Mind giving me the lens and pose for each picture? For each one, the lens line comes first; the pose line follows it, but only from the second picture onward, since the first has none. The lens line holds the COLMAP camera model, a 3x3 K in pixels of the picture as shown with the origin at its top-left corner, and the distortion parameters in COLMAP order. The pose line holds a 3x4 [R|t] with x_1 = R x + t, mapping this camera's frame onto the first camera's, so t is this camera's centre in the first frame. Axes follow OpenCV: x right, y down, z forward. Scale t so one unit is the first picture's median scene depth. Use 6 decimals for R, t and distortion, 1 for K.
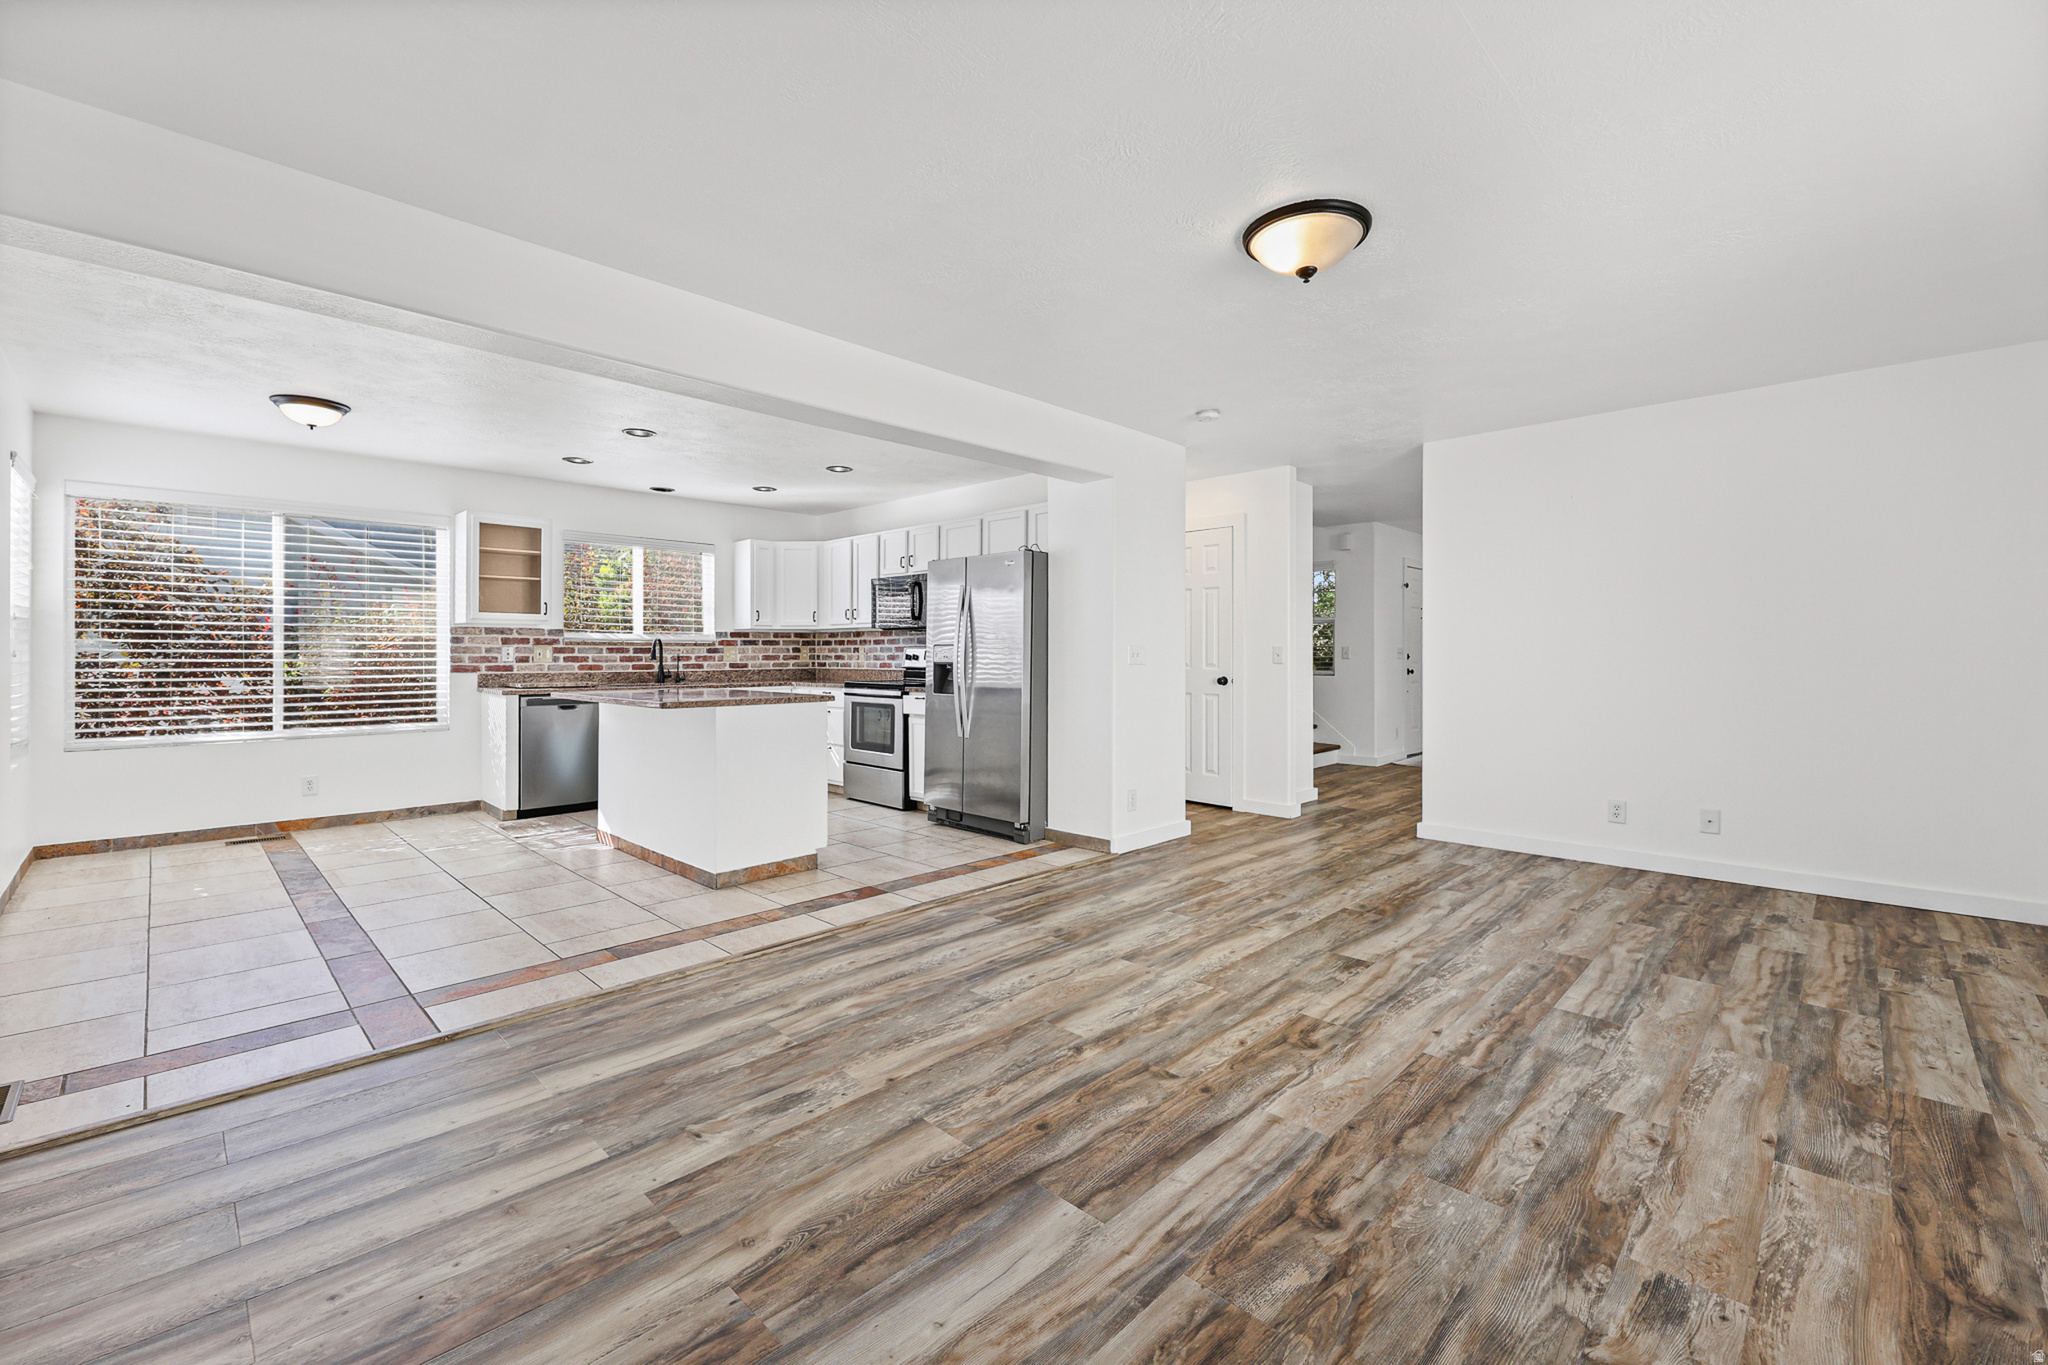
lens RADIAL K [[872.5, 0, 1010.2], [0, 872.5, 663.2], [0, 0, 1]] dist [-0.002095, -0.001264]
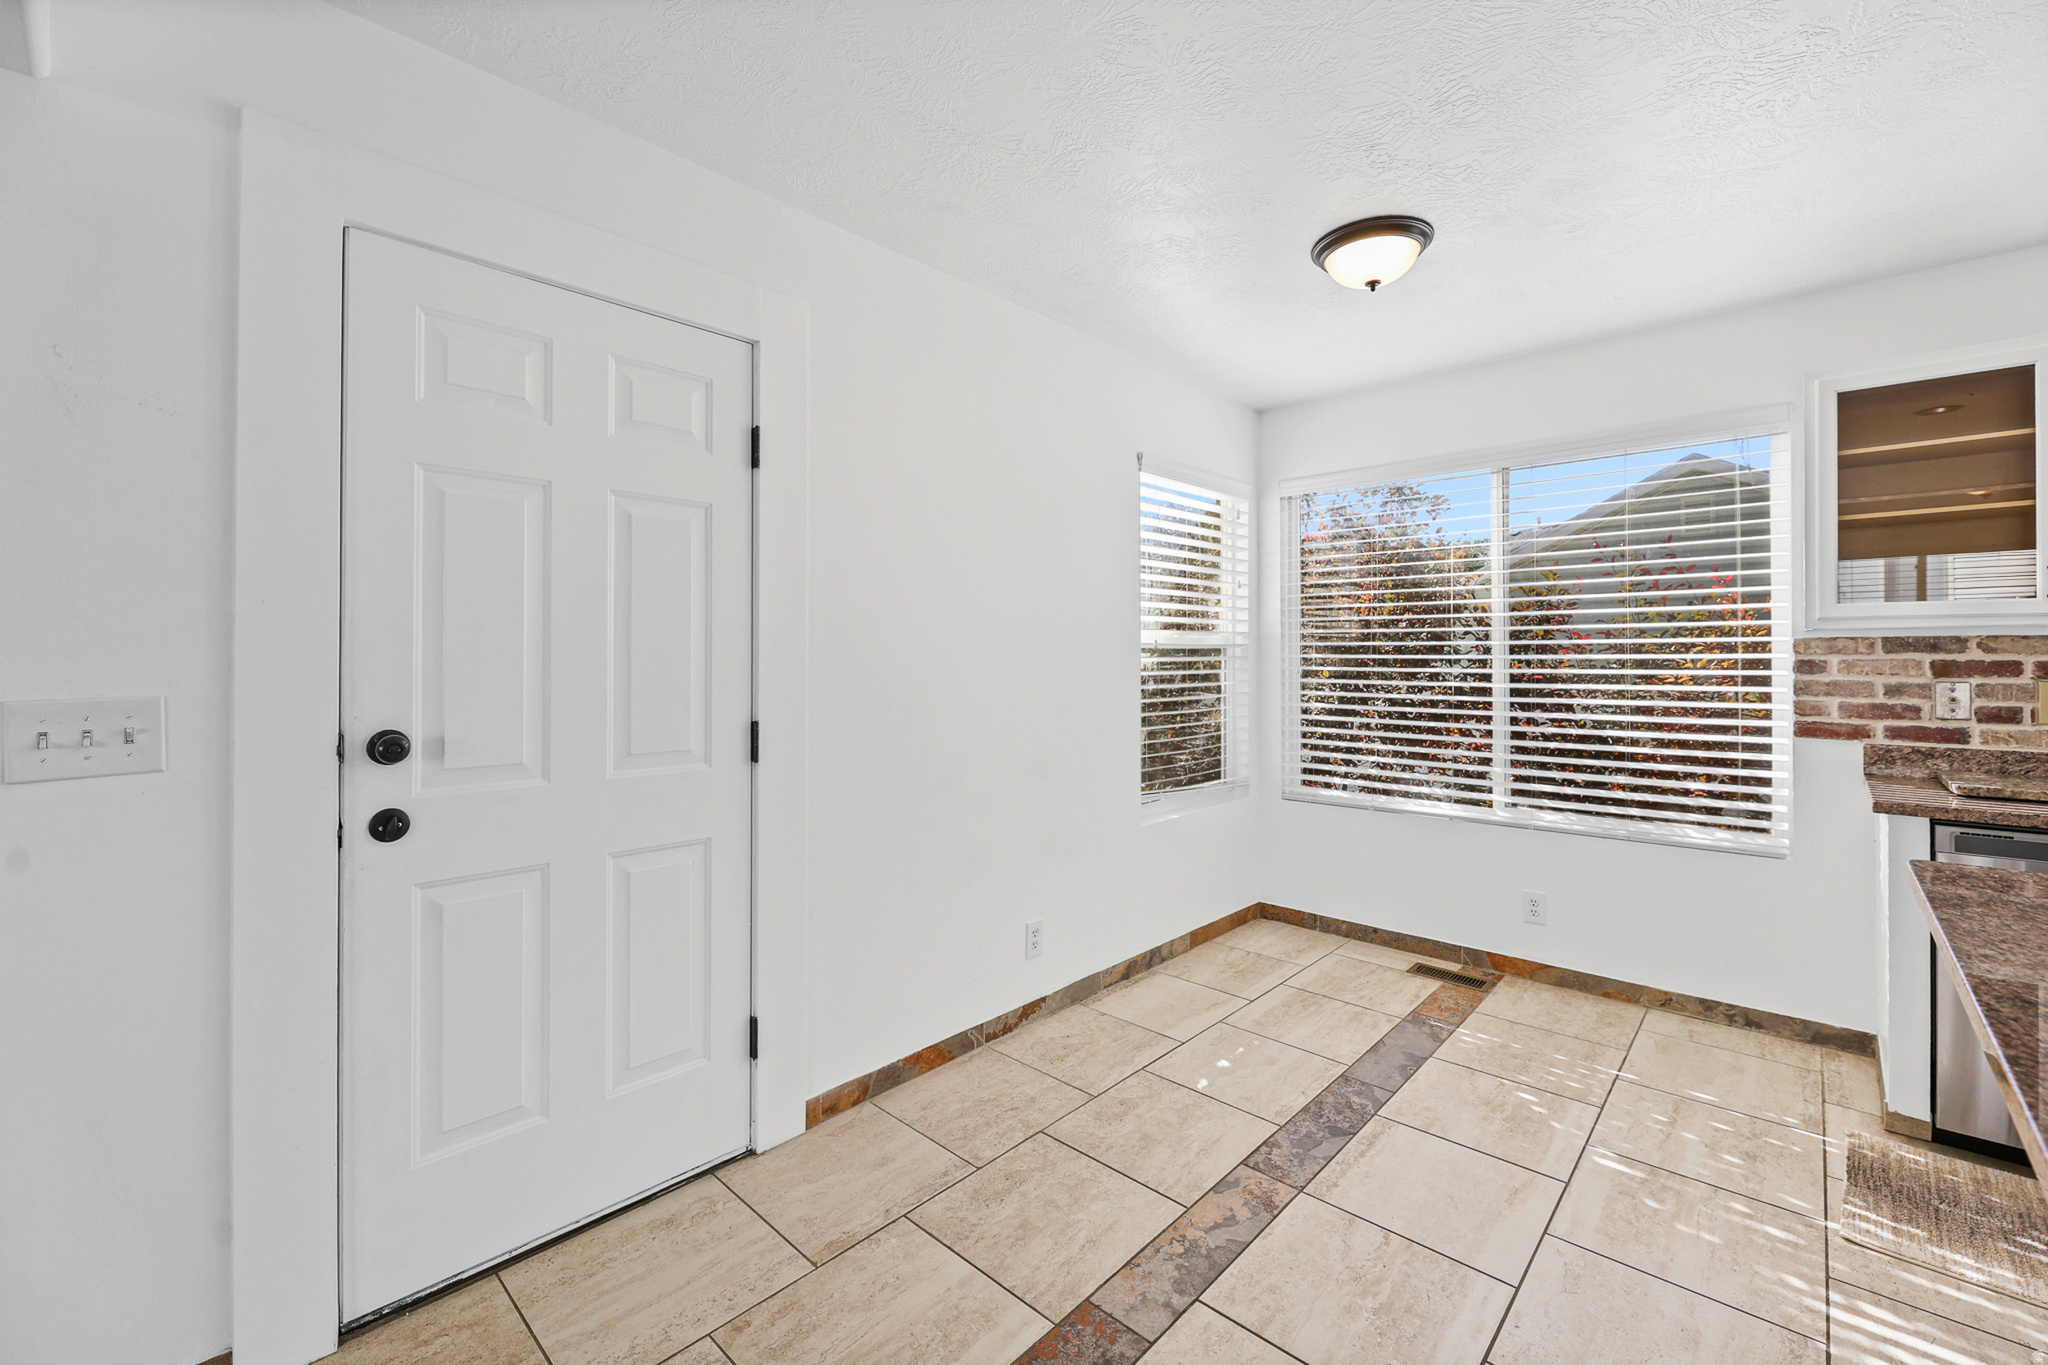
lens RADIAL K [[872.5, 0, 1013.2], [0, 872.5, 661.2], [0, 0, 1]] dist [-0.002095, -0.001264]
pose [[0.046041, -0.001154, -0.998939, -0.197484], [-0.010587, 0.999943, -0.001643, -0.024129], [0.998883, 0.010651, 0.046026, 0.558724]]
